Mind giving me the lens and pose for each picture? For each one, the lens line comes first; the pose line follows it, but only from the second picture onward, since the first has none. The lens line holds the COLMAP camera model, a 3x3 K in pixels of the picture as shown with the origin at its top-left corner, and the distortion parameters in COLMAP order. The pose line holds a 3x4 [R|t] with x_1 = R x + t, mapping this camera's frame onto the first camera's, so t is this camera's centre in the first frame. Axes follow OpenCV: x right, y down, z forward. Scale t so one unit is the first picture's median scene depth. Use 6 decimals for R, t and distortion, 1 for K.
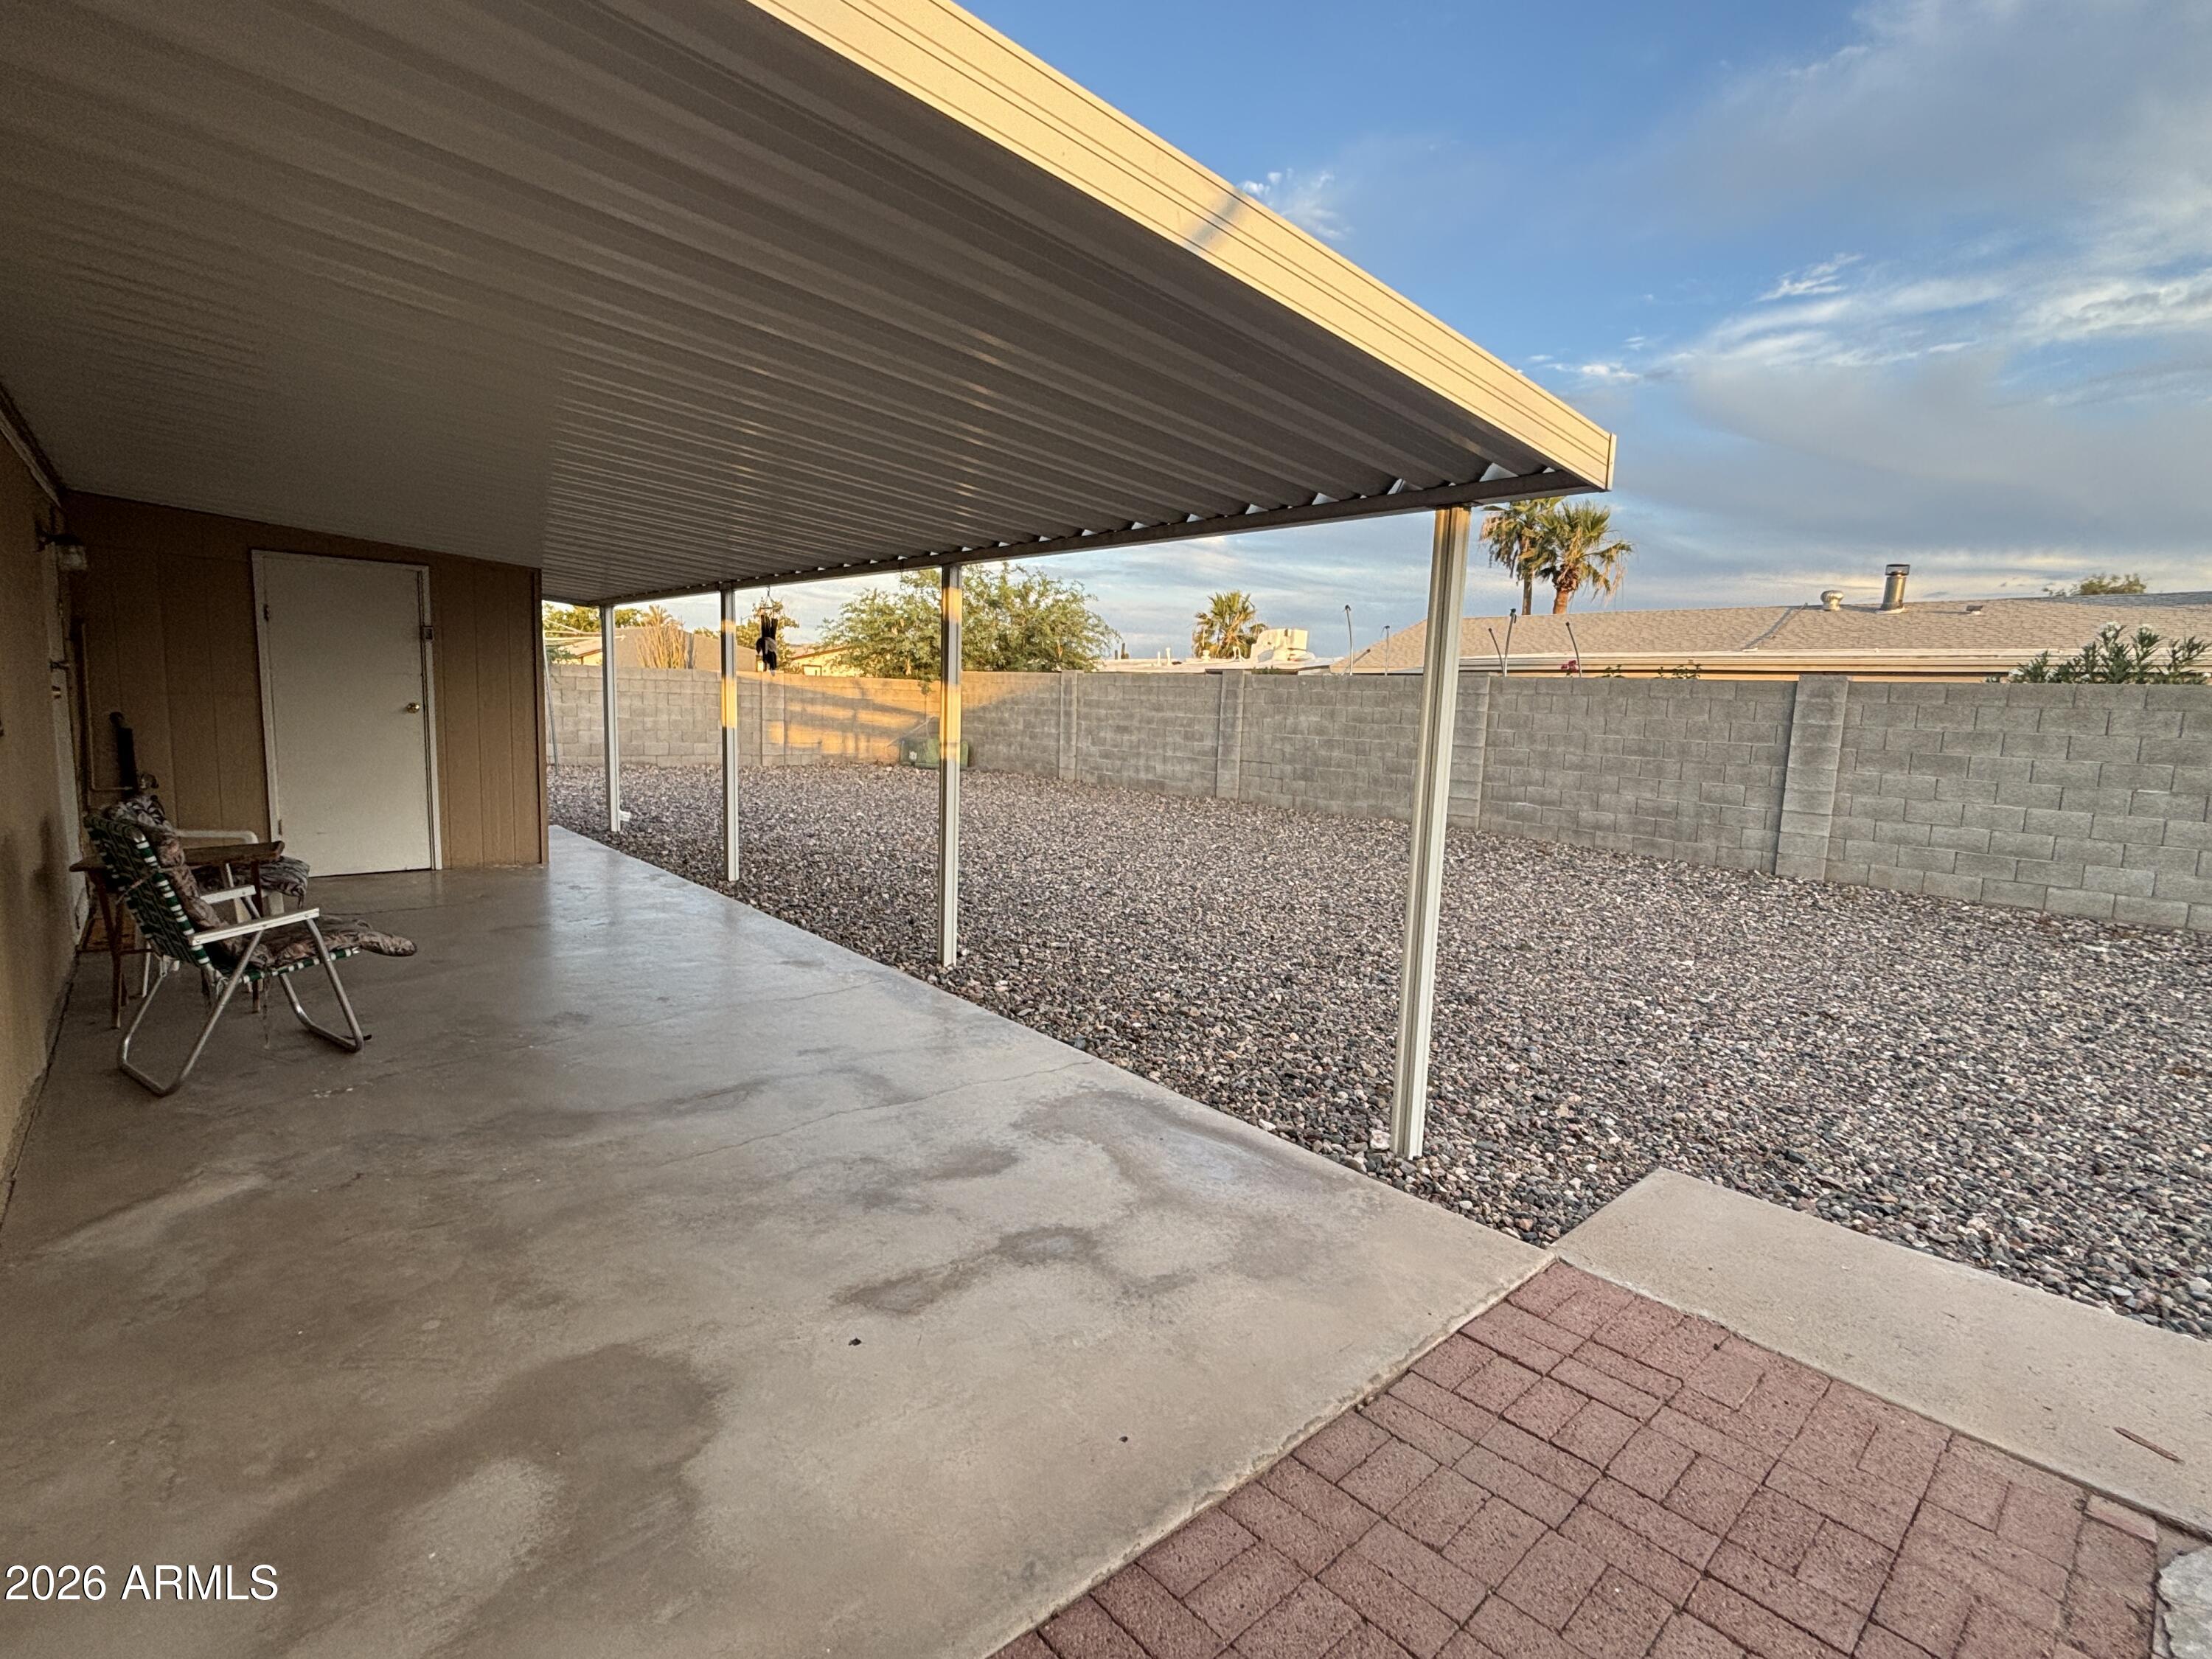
lens RADIAL K [[1056.7, 0, 1109.6], [0, 1056.7, 827.9], [0, 0, 1]] dist [-0.000220, -0.000532]
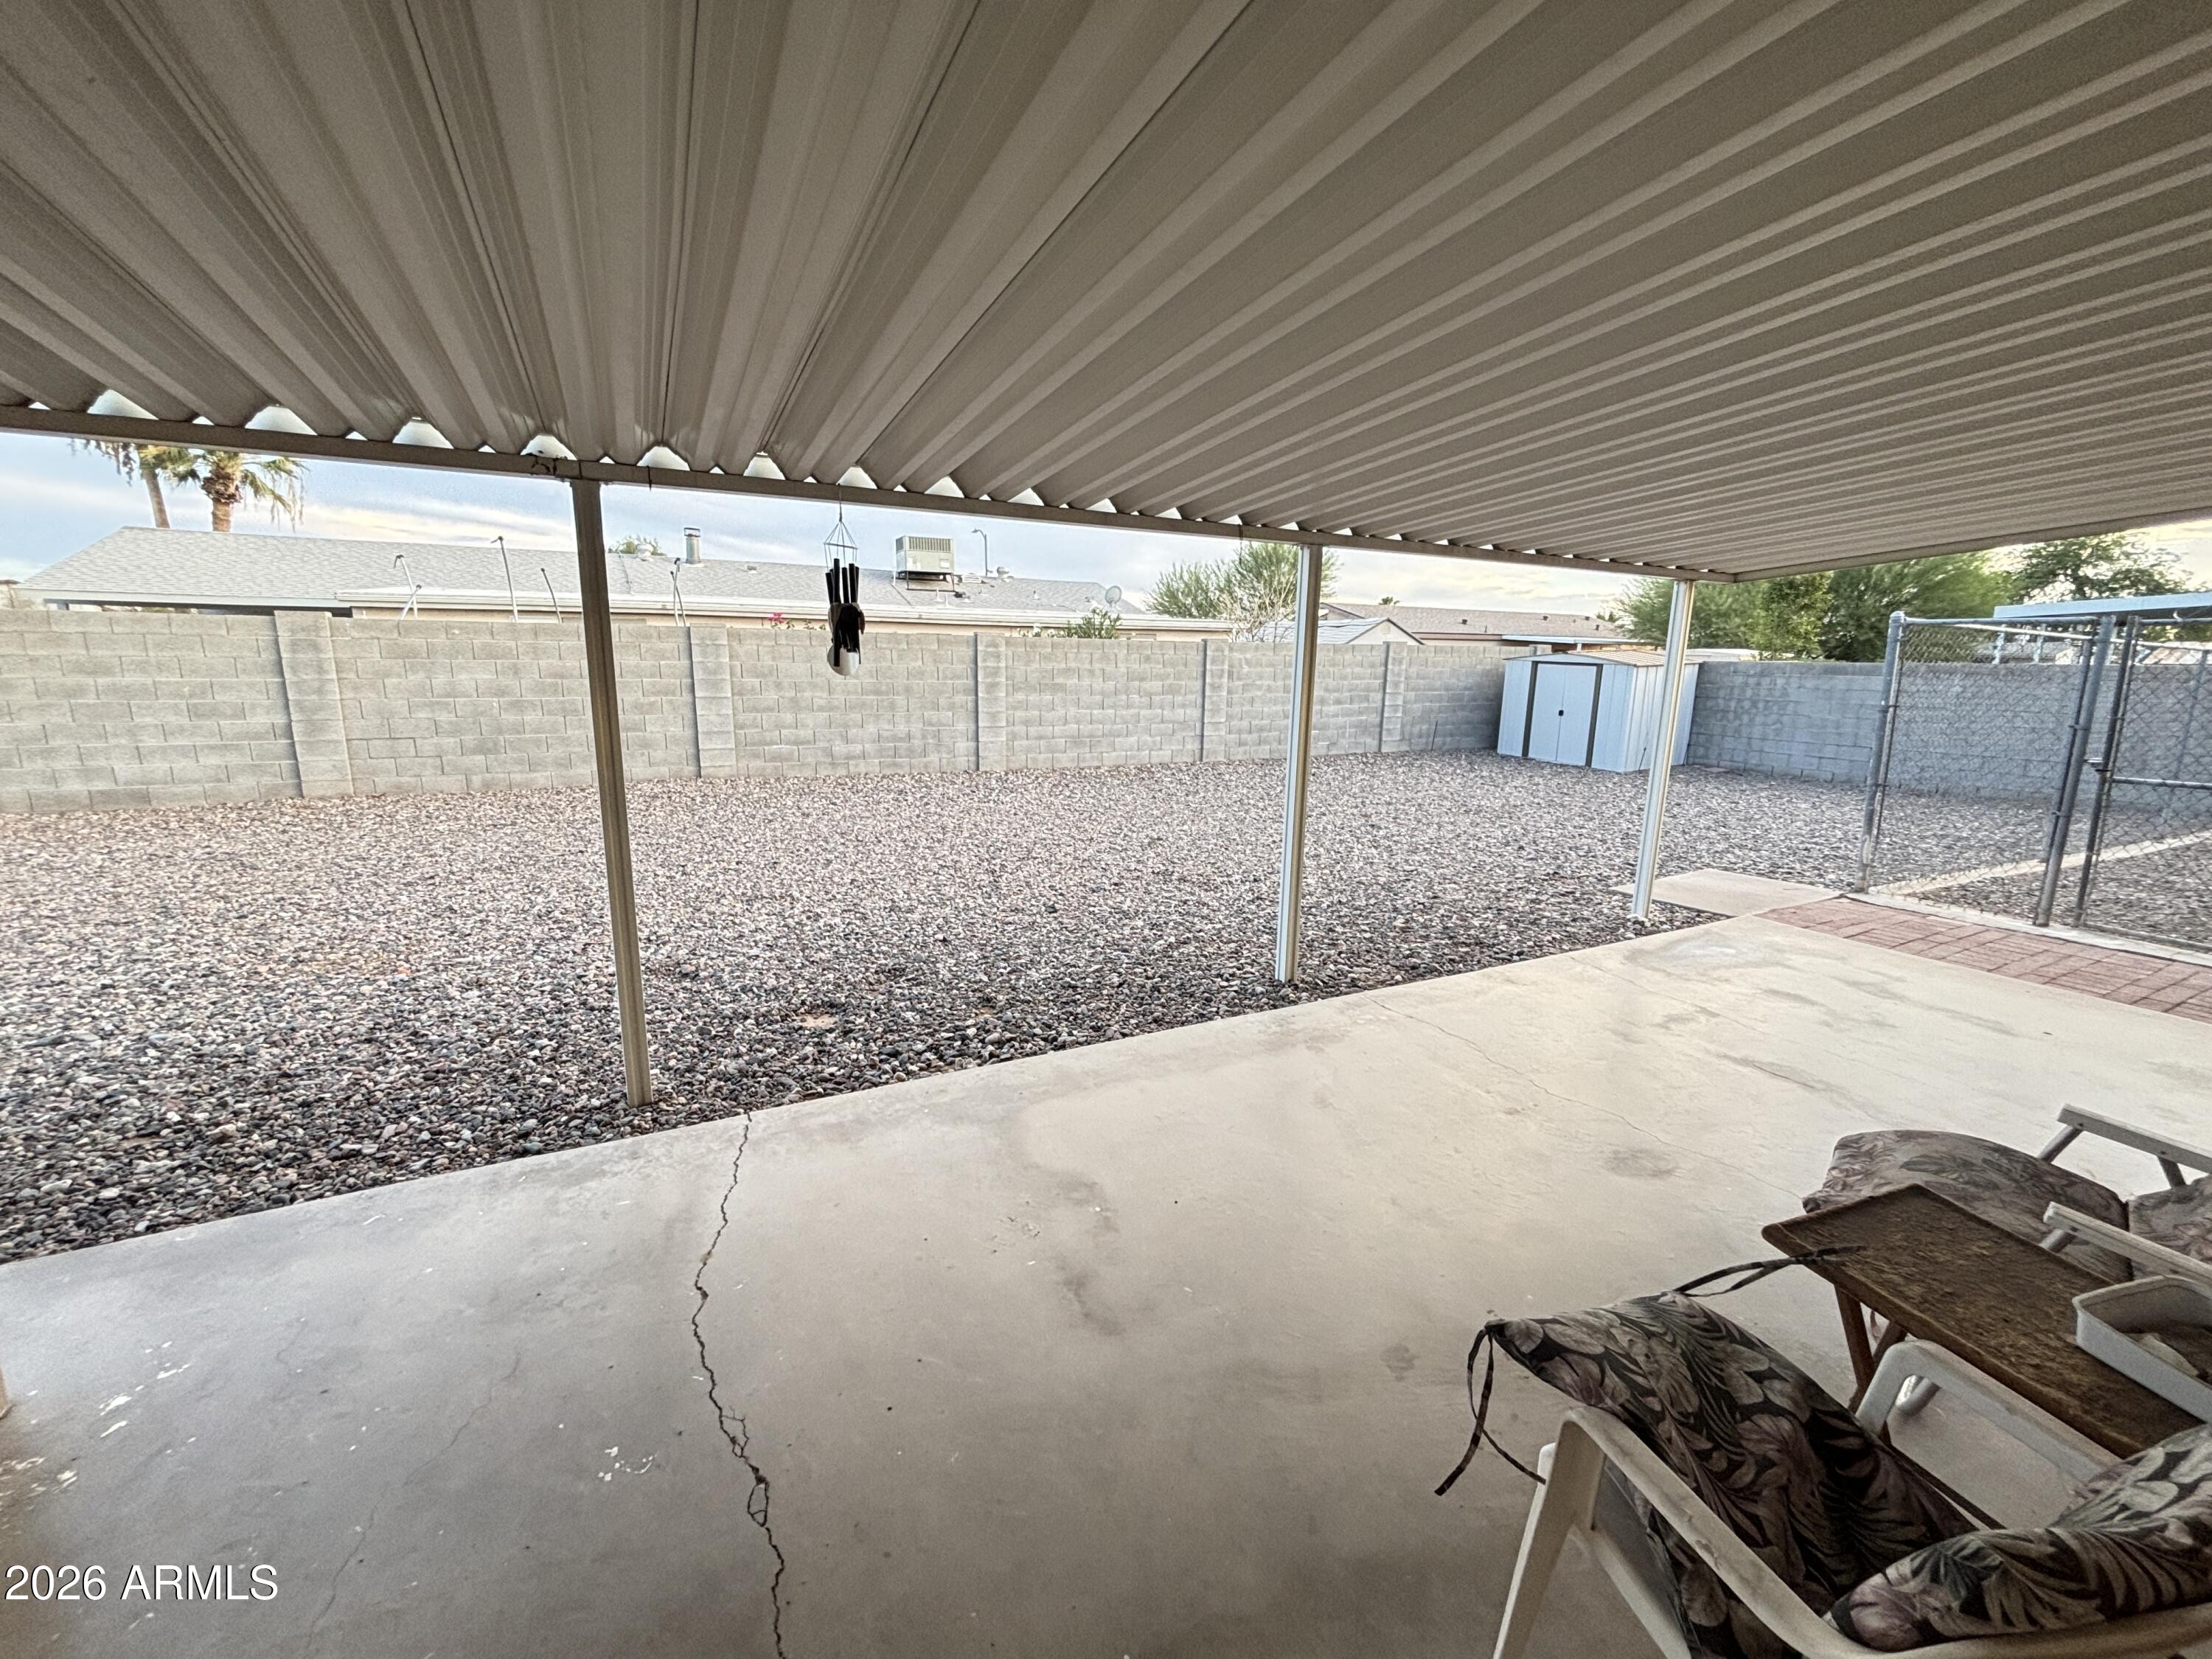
lens RADIAL K [[891.6, 0, 1109.5], [0, 891.6, 831.6], [0, 0, 1]] dist [-0.000118, -0.000232]
pose [[0.243964, -0.216625, 0.945281, -0.463050], [0.111491, 0.974535, 0.194554, -0.086421], [-0.963354, 0.057926, 0.261903, 0.474723]]
